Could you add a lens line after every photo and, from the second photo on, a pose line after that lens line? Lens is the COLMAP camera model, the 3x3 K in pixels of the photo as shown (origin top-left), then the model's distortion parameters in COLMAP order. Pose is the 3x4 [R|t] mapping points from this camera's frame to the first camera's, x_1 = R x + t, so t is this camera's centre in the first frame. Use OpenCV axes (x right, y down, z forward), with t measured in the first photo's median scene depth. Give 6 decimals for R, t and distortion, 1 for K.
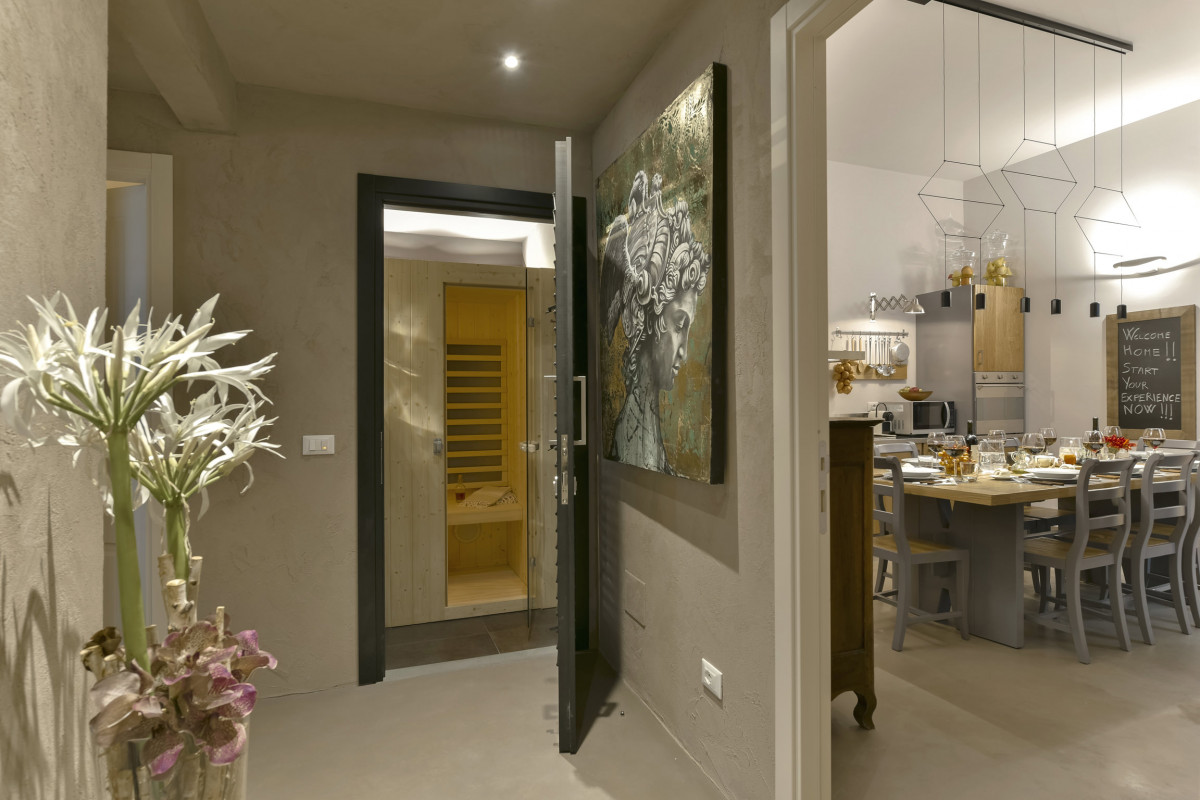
lens RADIAL K [[772.9, 0, 599.9], [0, 772.9, 396.5], [0, 0, 1]] dist [0.007694, -0.000233]
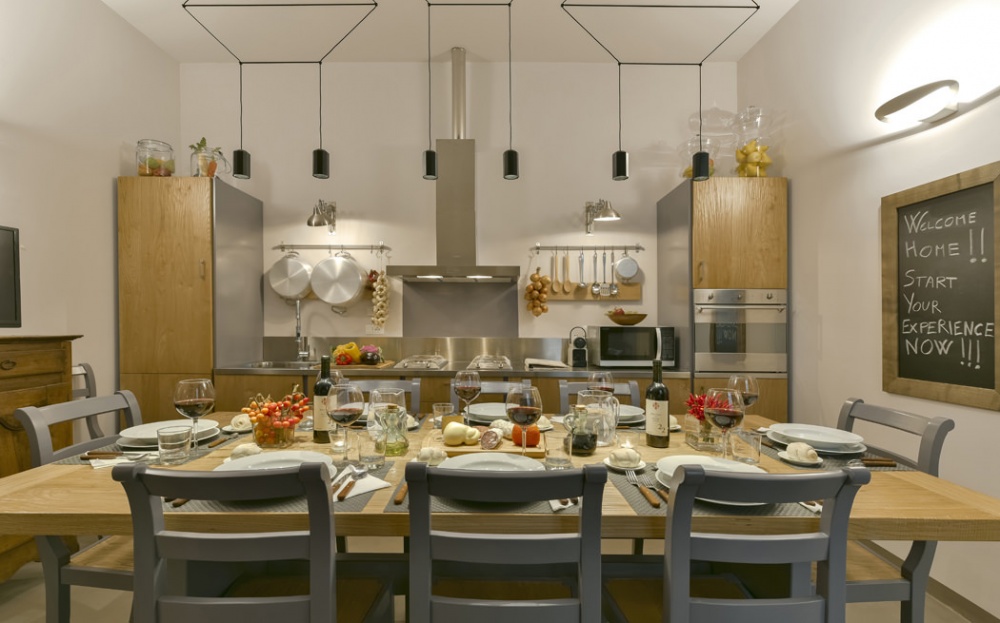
lens RADIAL K [[468.9, 0, 563.9], [0, 468.9, 296.7], [0, 0, 1]] dist [0.017208, -0.000426]
pose [[0.893403, -0.008219, -0.449182, 0.583278], [-0.013181, 0.998923, -0.044494, -0.001975], [0.449064, 0.045672, 0.892332, 0.526299]]
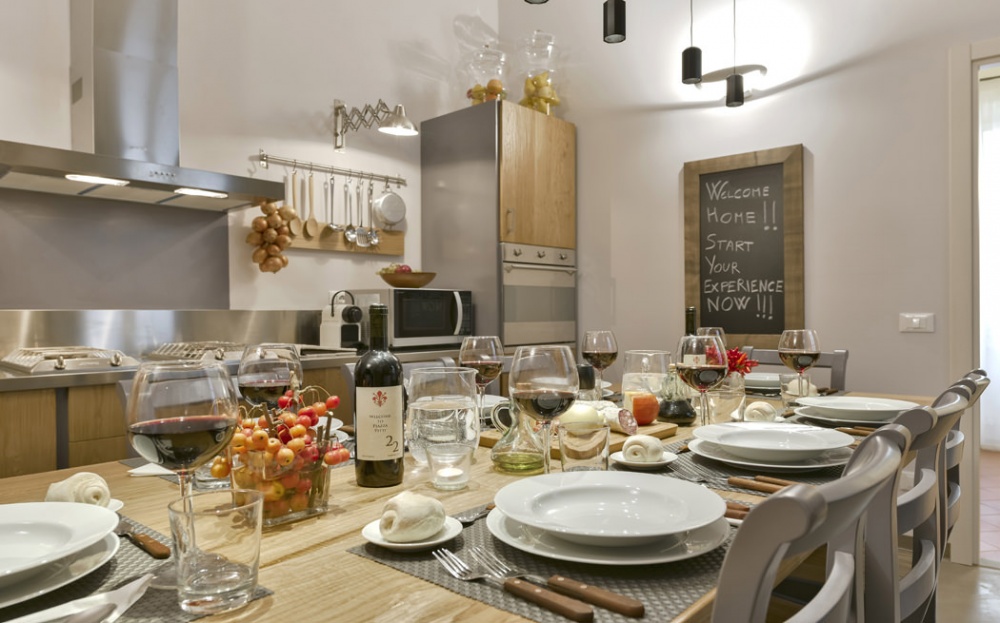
lens RADIAL K [[634.9, 0, 493.3], [0, 634.9, 314.4], [0, 0, 1]] dist [0.004966, 0.002977]
pose [[0.944369, 0.003395, 0.328871, 0.314894], [-0.003293, 0.999994, -0.000867, 0.025394], [-0.328872, -0.000264, 0.944374, 0.531296]]
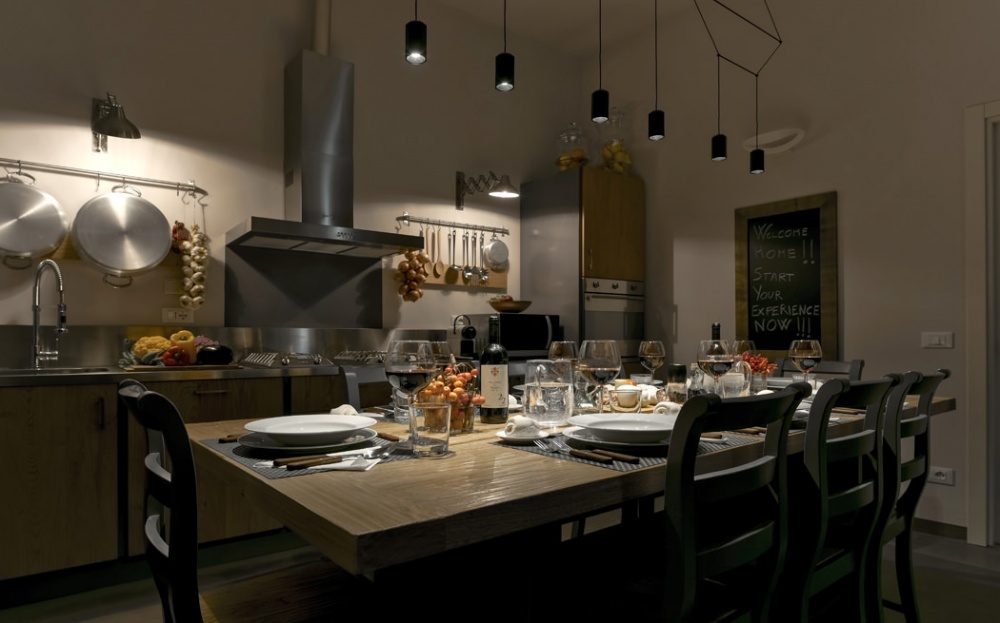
lens RADIAL K [[573.8, 0, 491.1], [0, 573.8, 335.1], [0, 0, 1]] dist [-0.004901, -0.000037]
pose [[0.984165, 0.008334, 0.177060, 0.292723], [-0.006325, 0.999909, -0.011907, 0.034036], [-0.177143, 0.010599, 0.984128, 0.450179]]
